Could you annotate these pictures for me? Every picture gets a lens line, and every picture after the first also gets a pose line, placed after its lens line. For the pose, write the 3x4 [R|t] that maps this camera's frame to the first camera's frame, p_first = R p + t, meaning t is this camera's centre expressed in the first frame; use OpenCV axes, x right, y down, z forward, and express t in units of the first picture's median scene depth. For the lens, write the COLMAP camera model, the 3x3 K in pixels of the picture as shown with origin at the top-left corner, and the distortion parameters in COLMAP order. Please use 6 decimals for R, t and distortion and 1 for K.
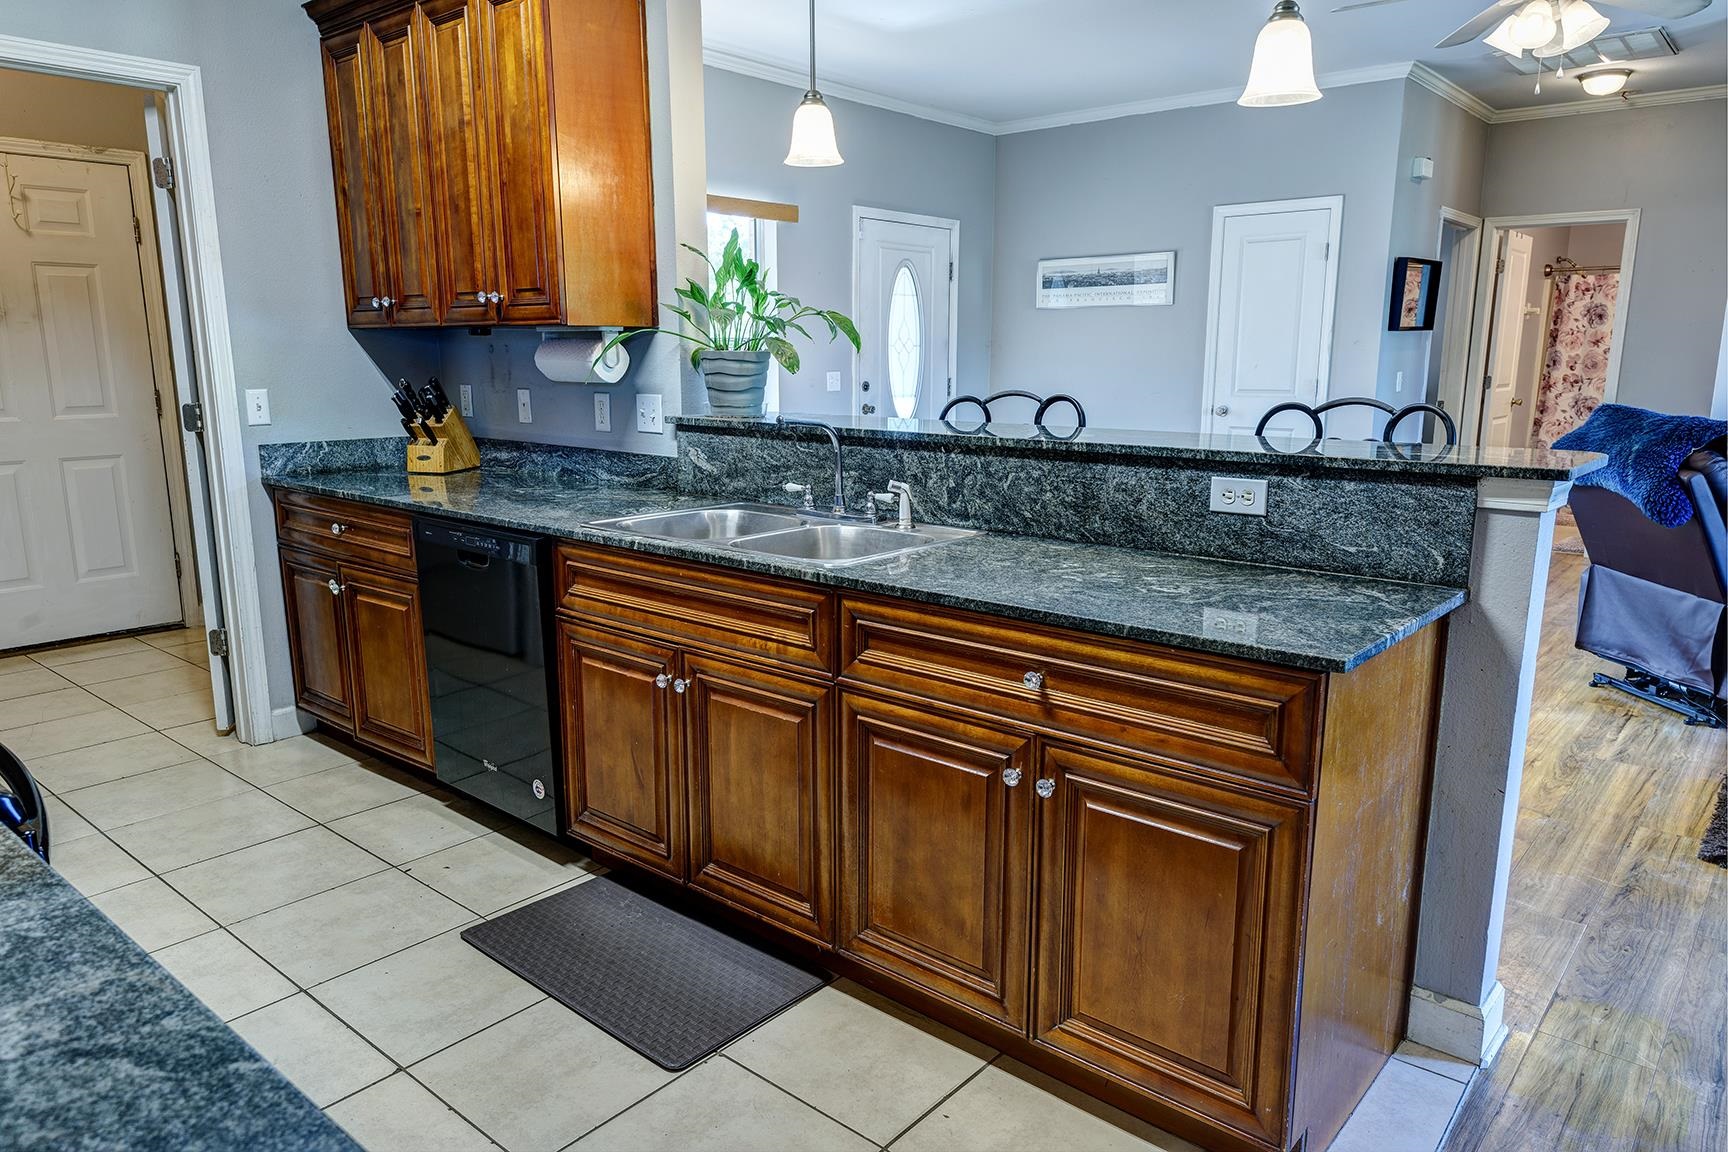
lens RADIAL K [[1141.3, 0, 863.8], [0, 1141.3, 580.1], [0, 0, 1]] dist [0.005717, -0.000802]
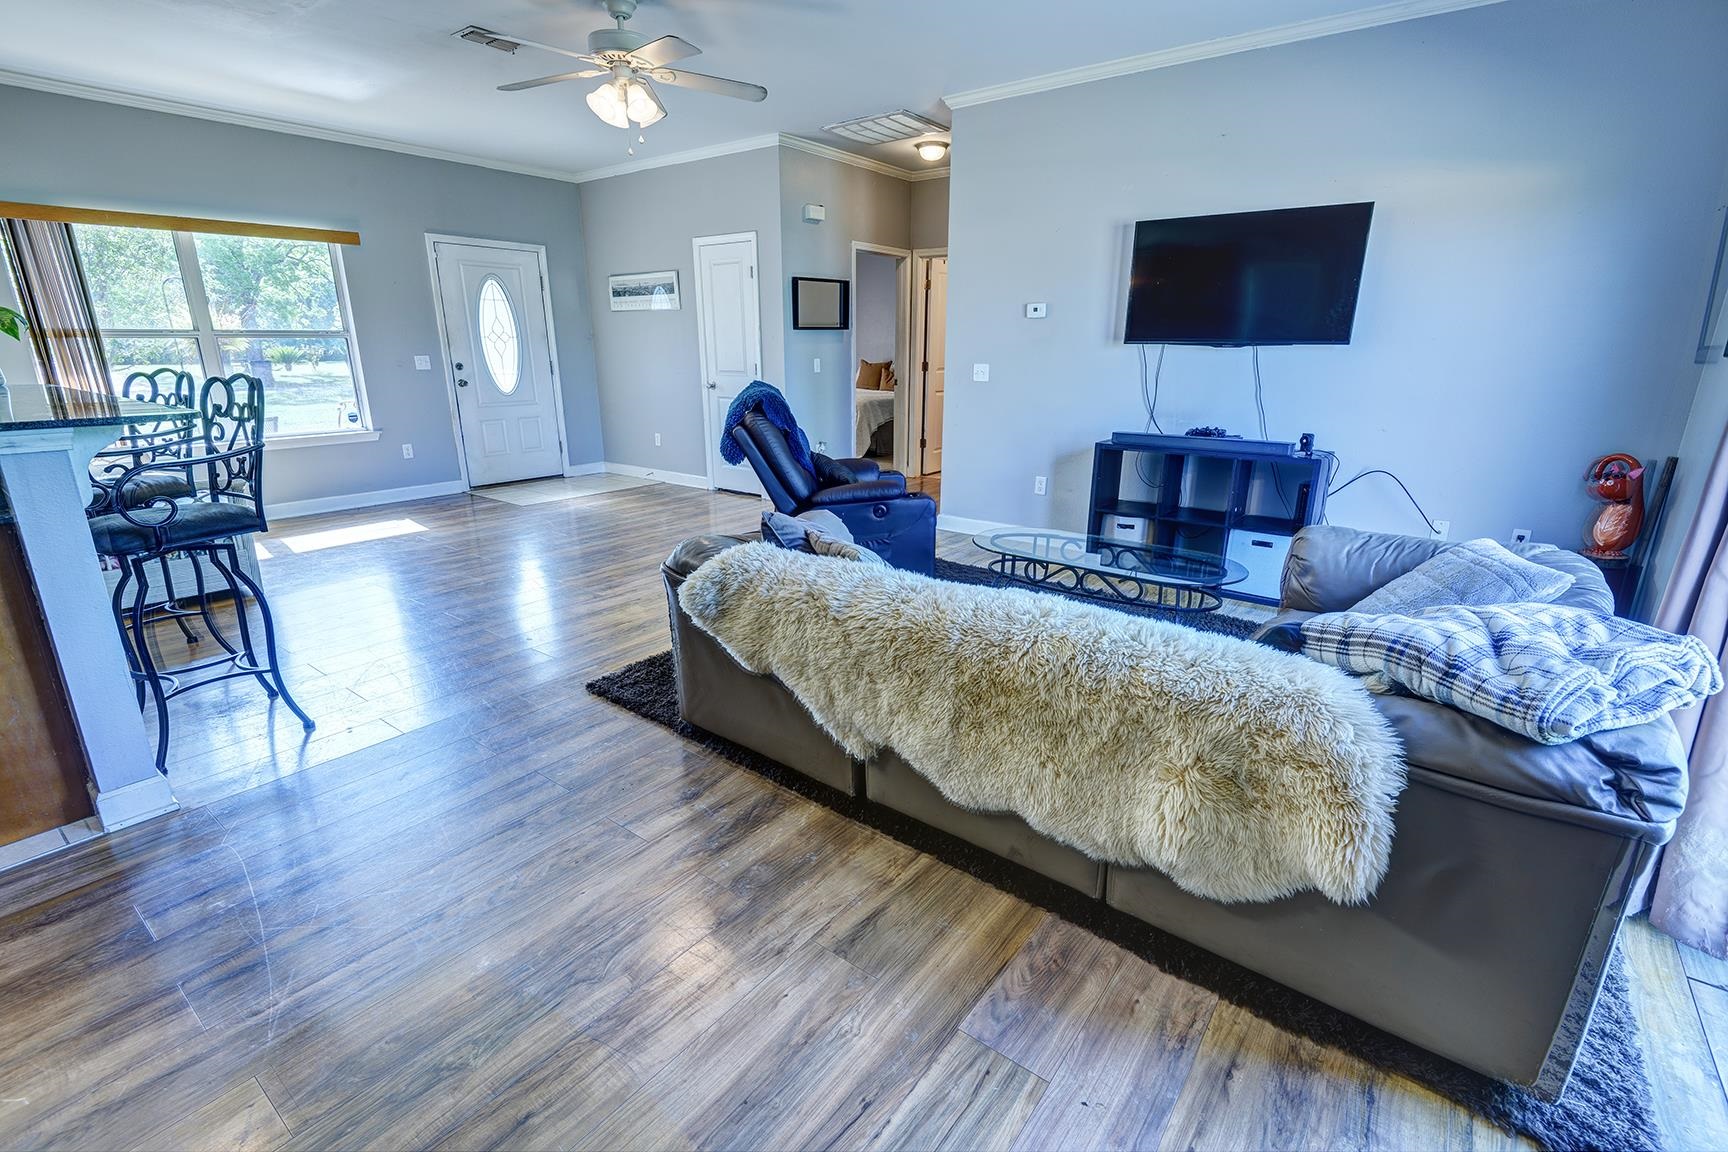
lens RADIAL K [[783.2, 0, 865.0], [0, 783.2, 587.2], [0, 0, 1]] dist [0.008021, -0.004084]
pose [[0.998127, -0.011737, 0.060038, 0.440866], [0.005449, 0.994579, 0.103841, 0.003599], [-0.060931, -0.103320, 0.992780, -0.023048]]
